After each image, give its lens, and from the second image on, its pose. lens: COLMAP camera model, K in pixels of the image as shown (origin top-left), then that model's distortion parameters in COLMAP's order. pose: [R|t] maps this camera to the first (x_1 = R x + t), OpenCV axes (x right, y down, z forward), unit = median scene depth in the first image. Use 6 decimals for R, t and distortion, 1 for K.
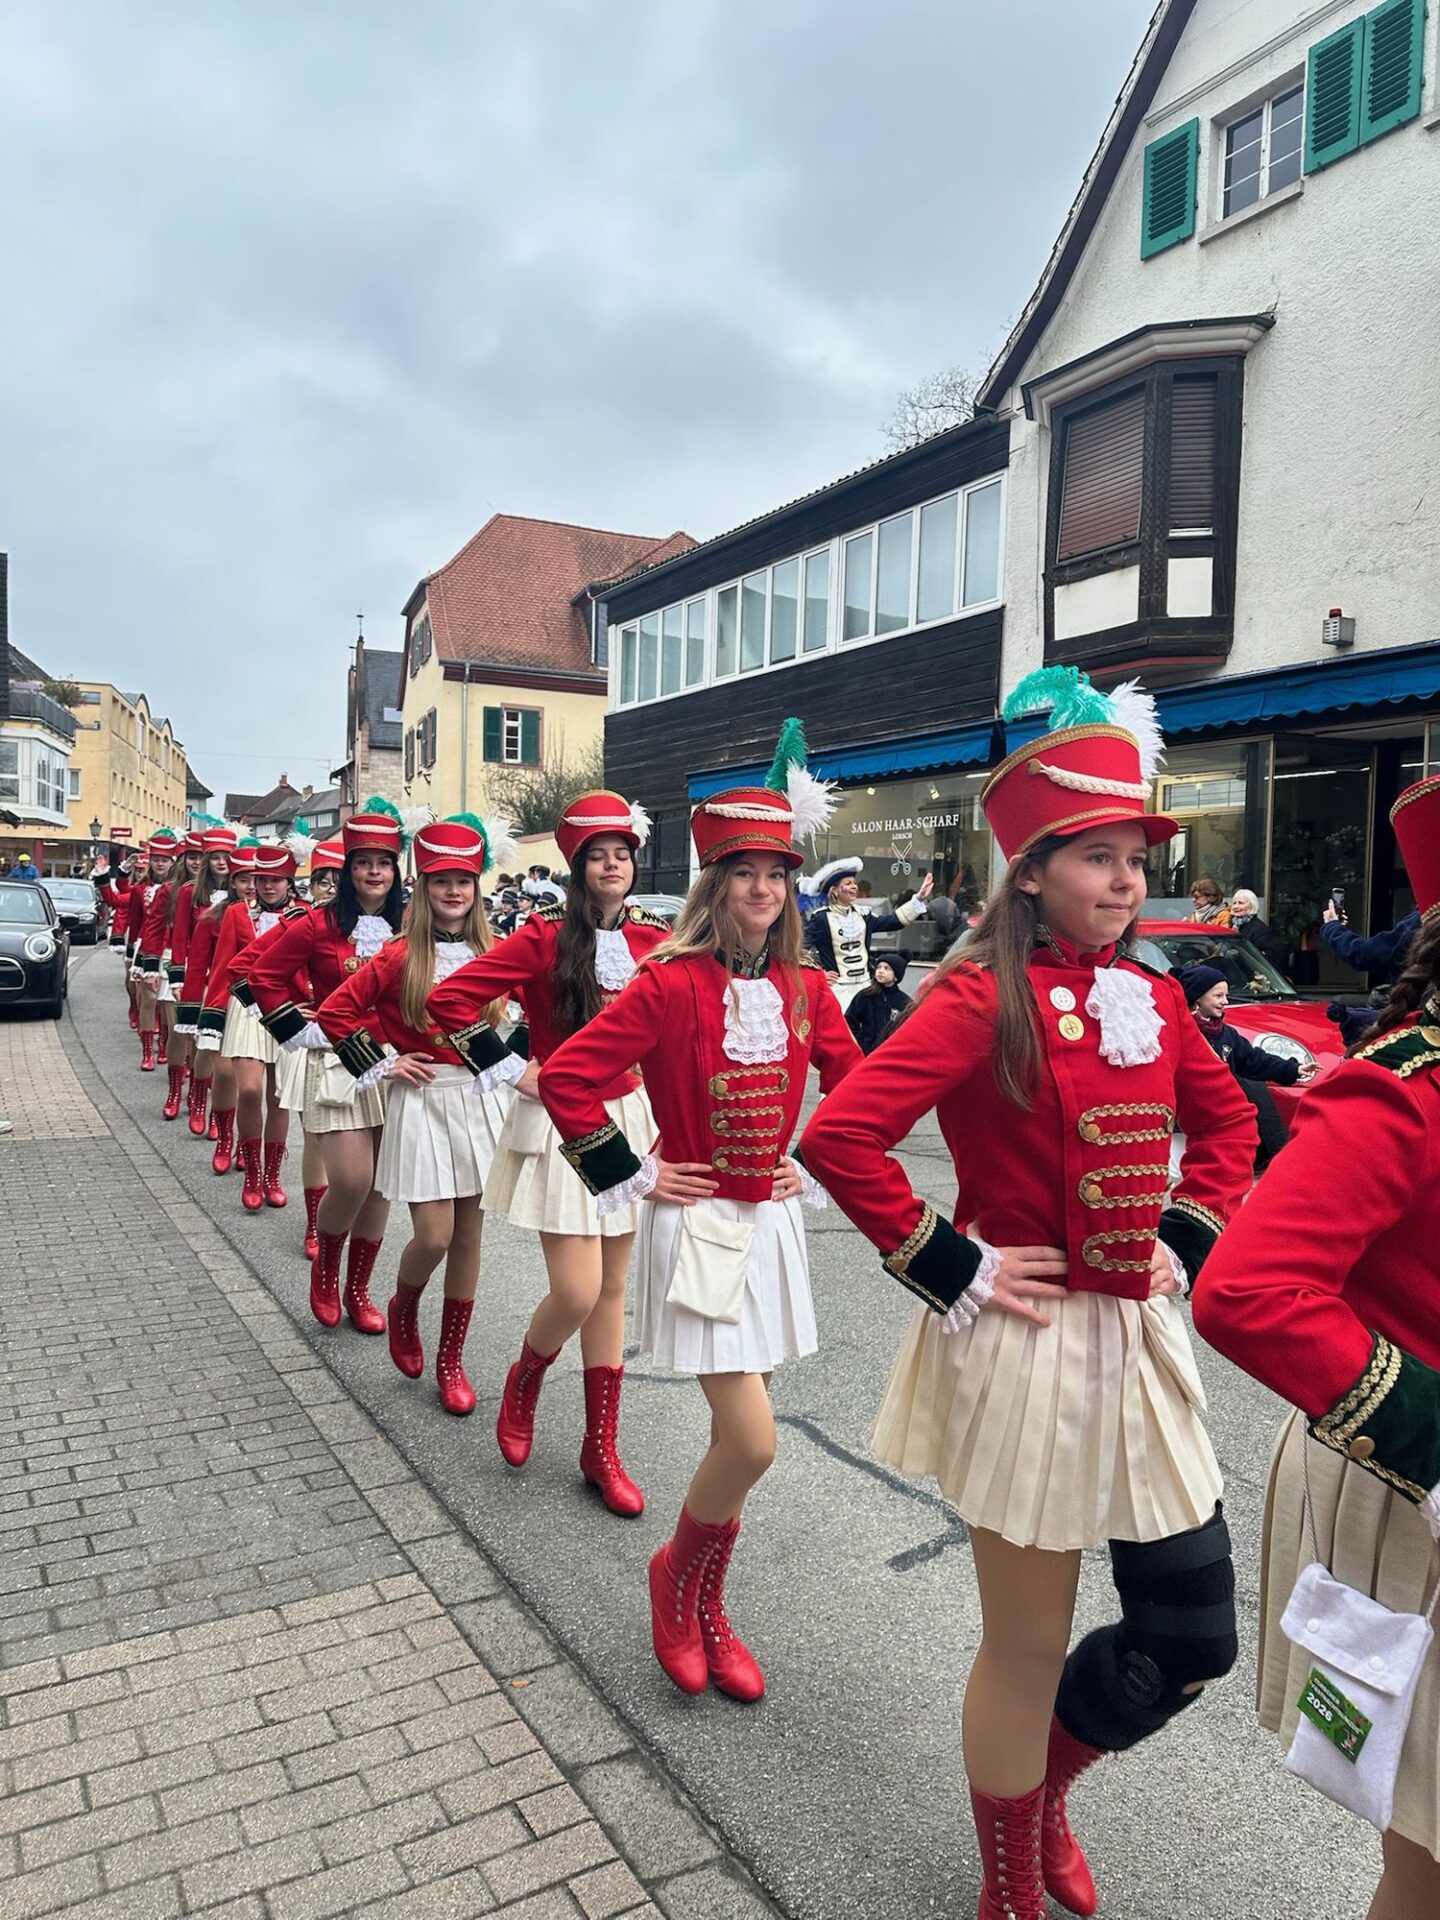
lens RADIAL K [[1349.0, 0, 729.2], [0, 1349.0, 951.9], [0, 0, 1]] dist [0.041297, -0.038140]
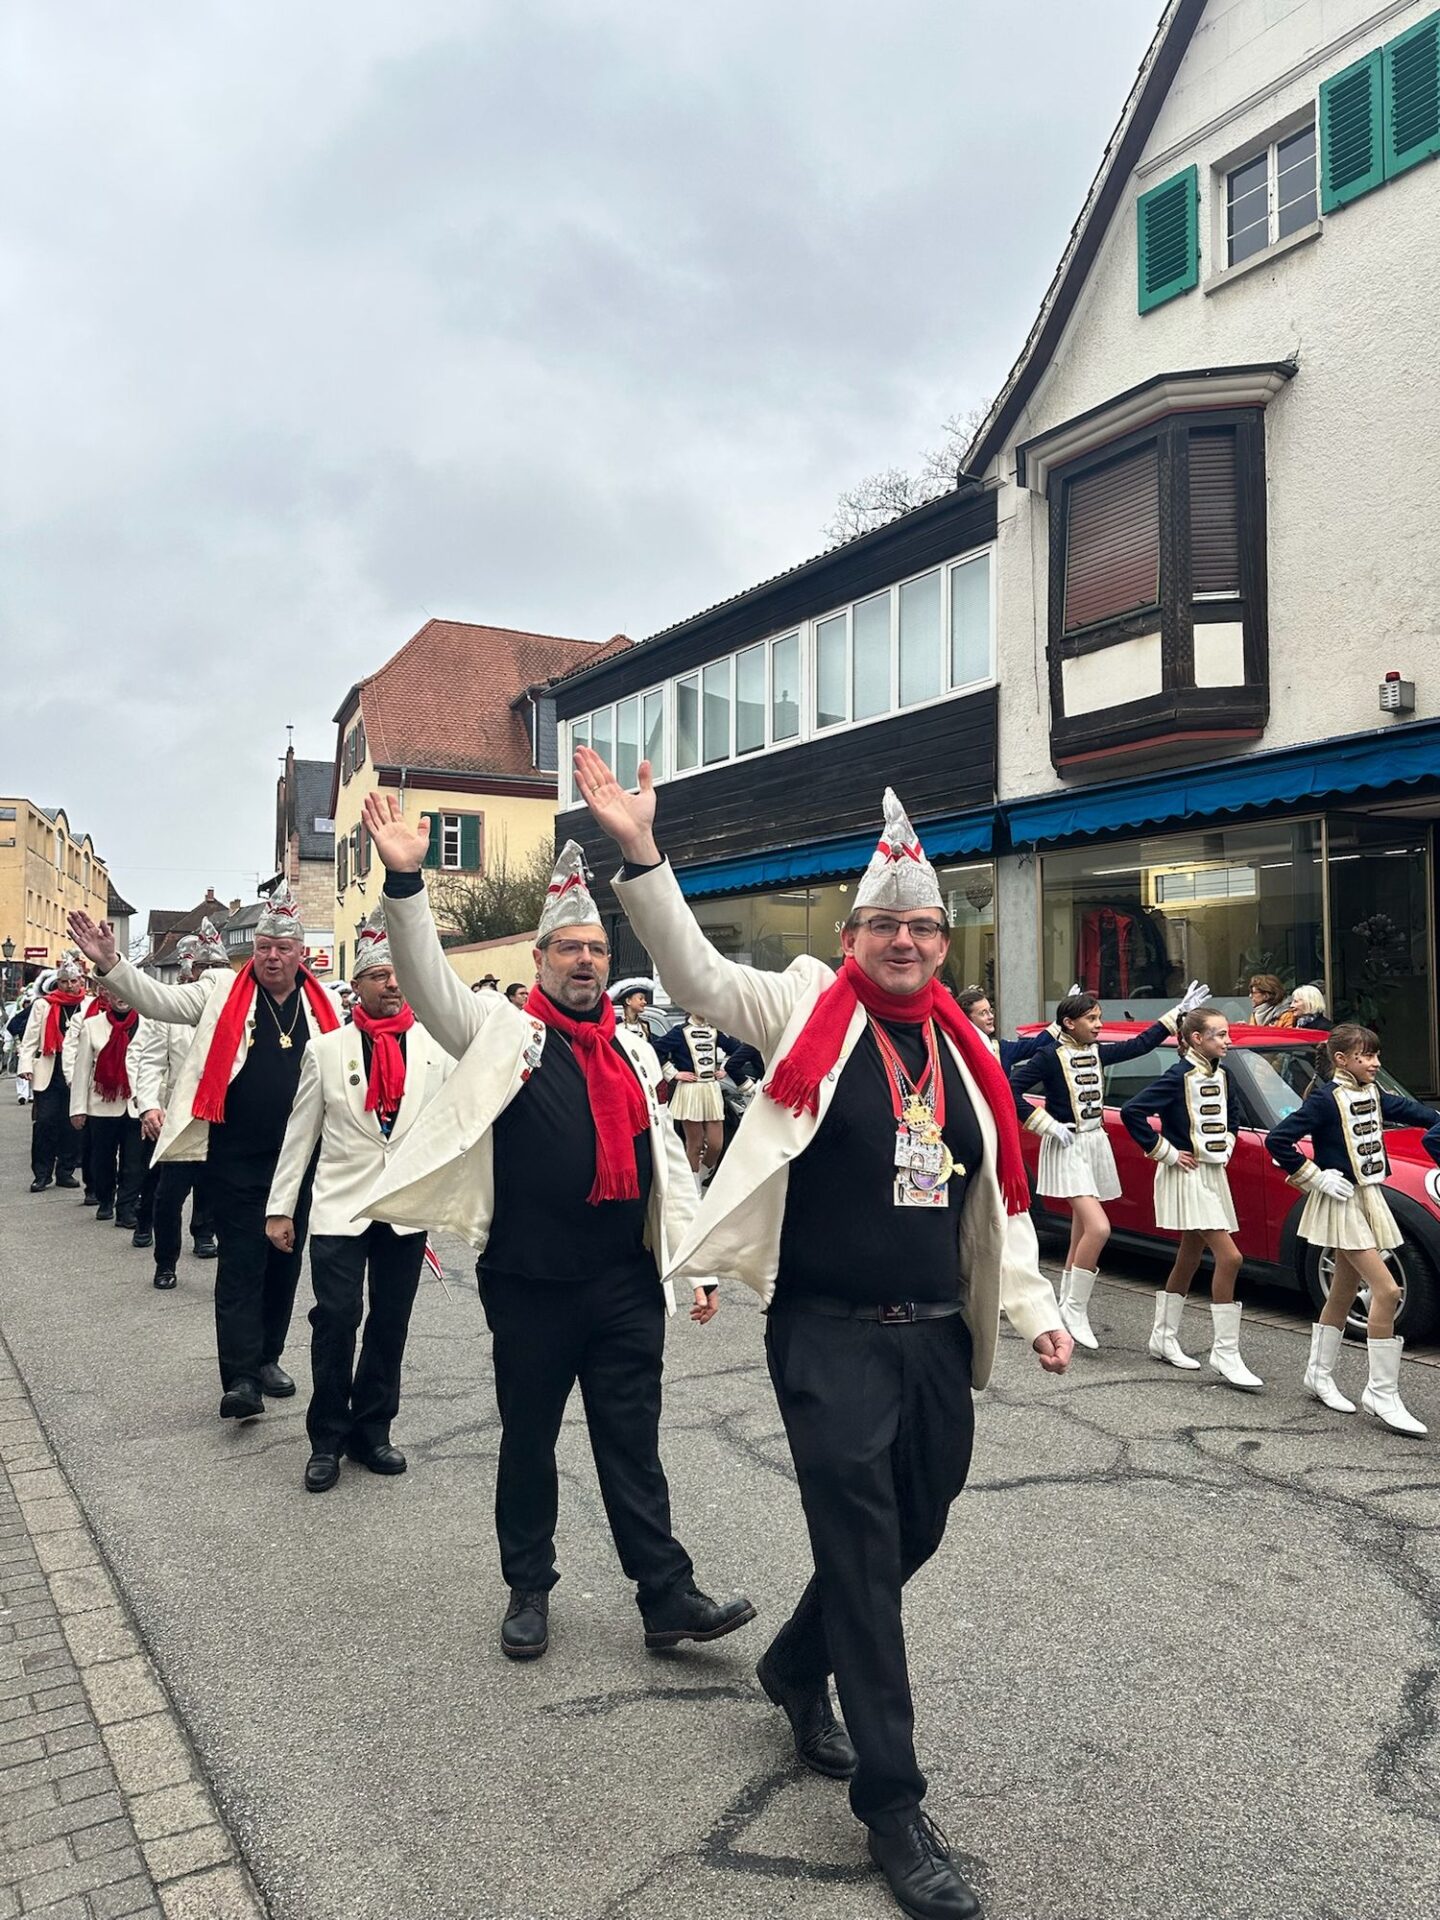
lens RADIAL K [[1349.0, 0, 734.4], [0, 1349.0, 948.4], [0, 0, 1]] dist [0.041297, -0.038140]
pose [[0.998362, -0.024524, 0.051693, -0.032938], [0.028519, 0.996544, -0.078020, -0.009927], [-0.049601, 0.079366, 0.995611, 0.117213]]
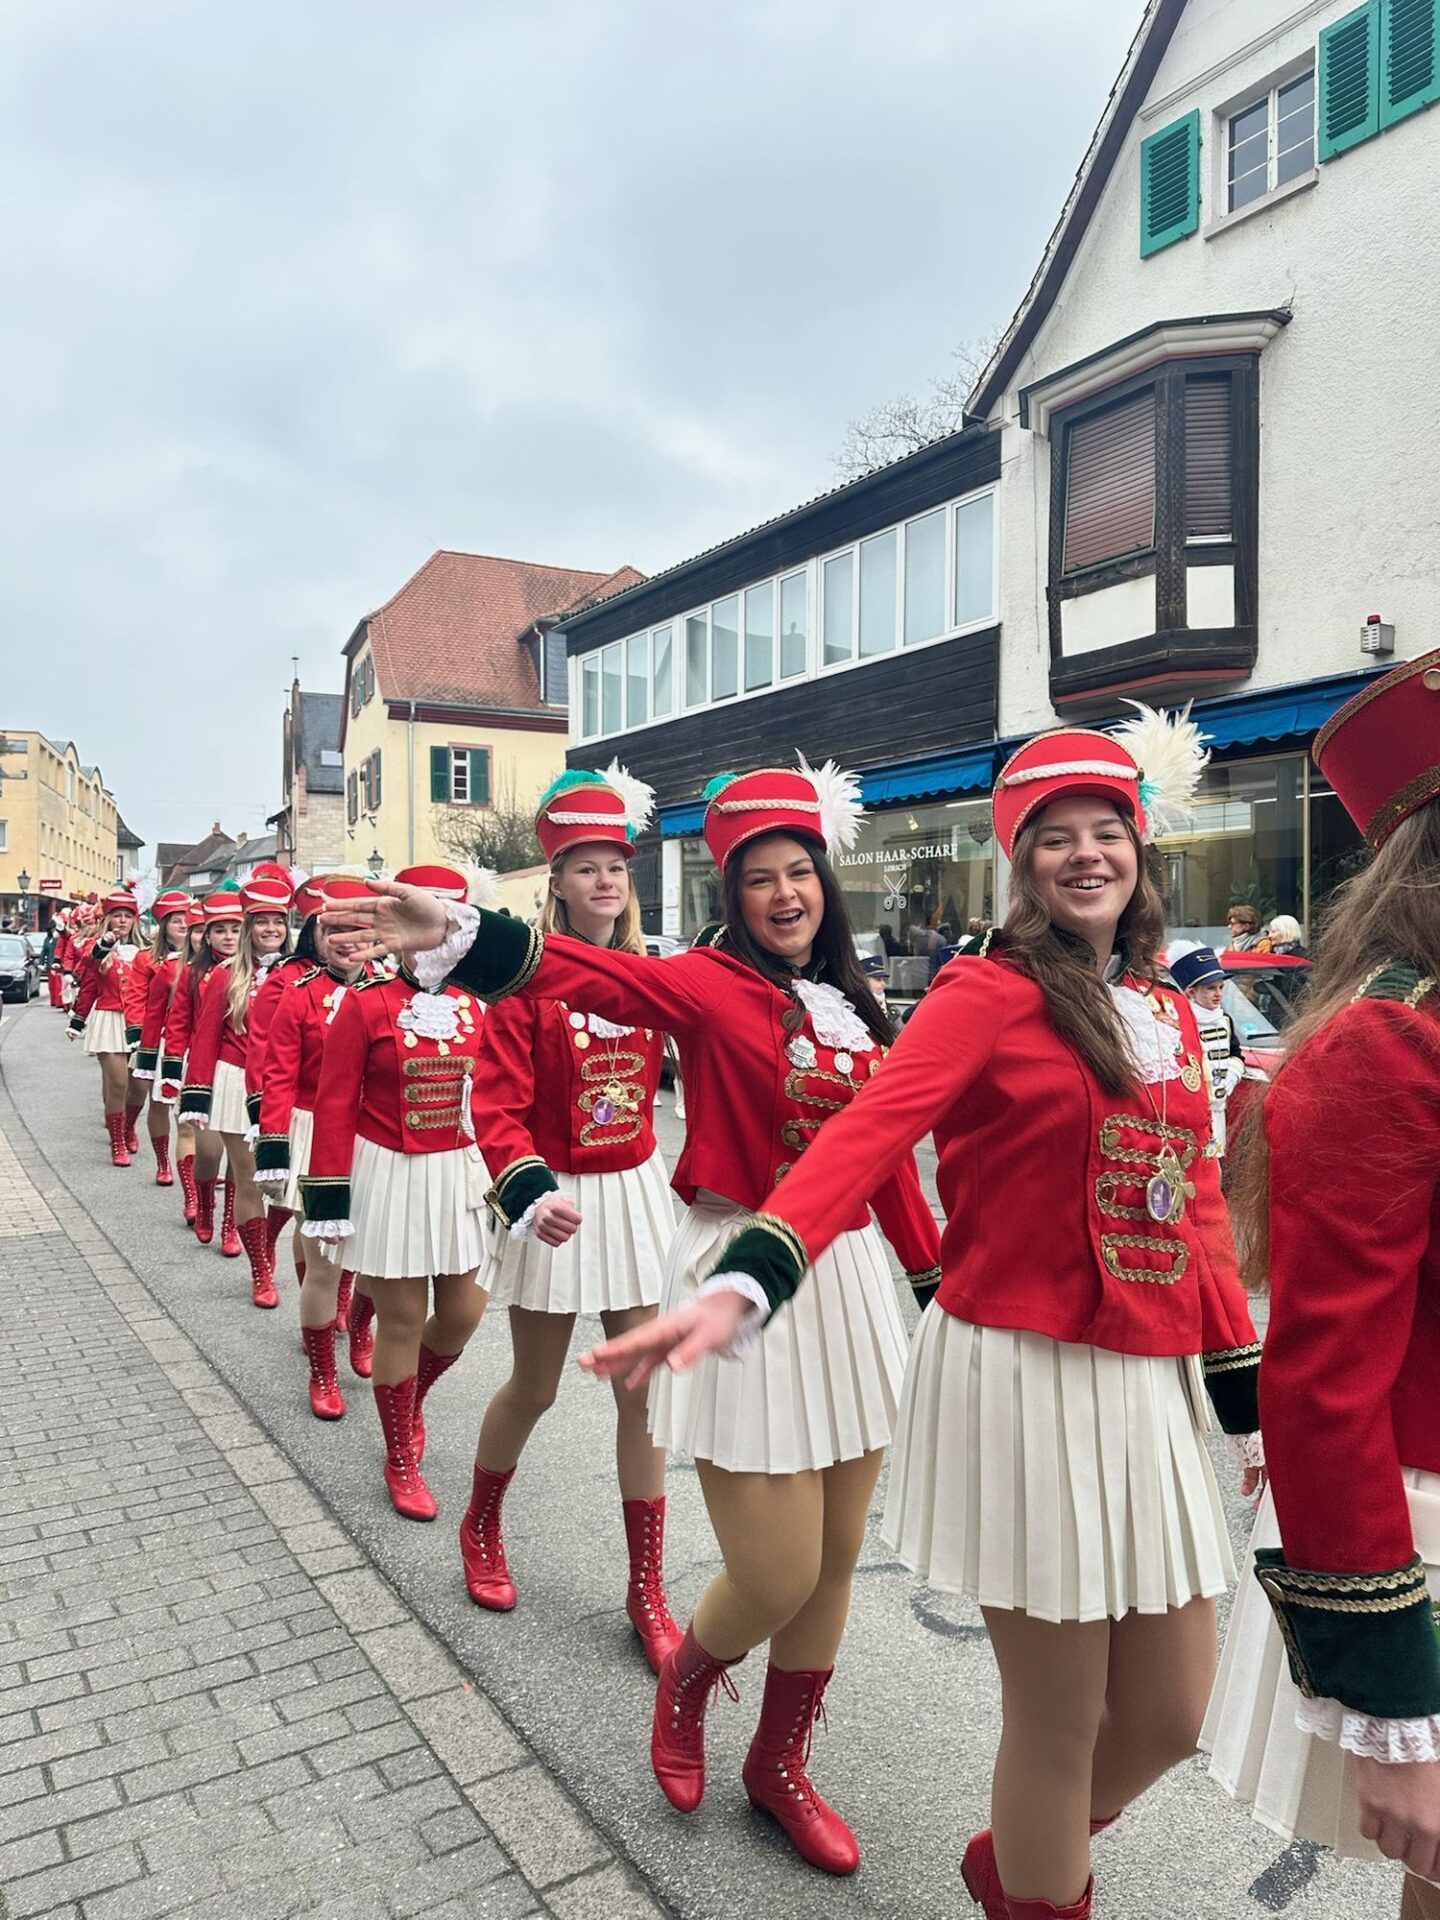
lens RADIAL K [[1349.0, 0, 732.0], [0, 1349.0, 963.7], [0, 0, 1]] dist [0.041297, -0.038140]
pose [[0.998725, -0.025228, 0.043717, -0.037086], [0.026050, 0.999493, -0.018322, -0.004261], [-0.043233, 0.019438, 0.998876, 0.068021]]
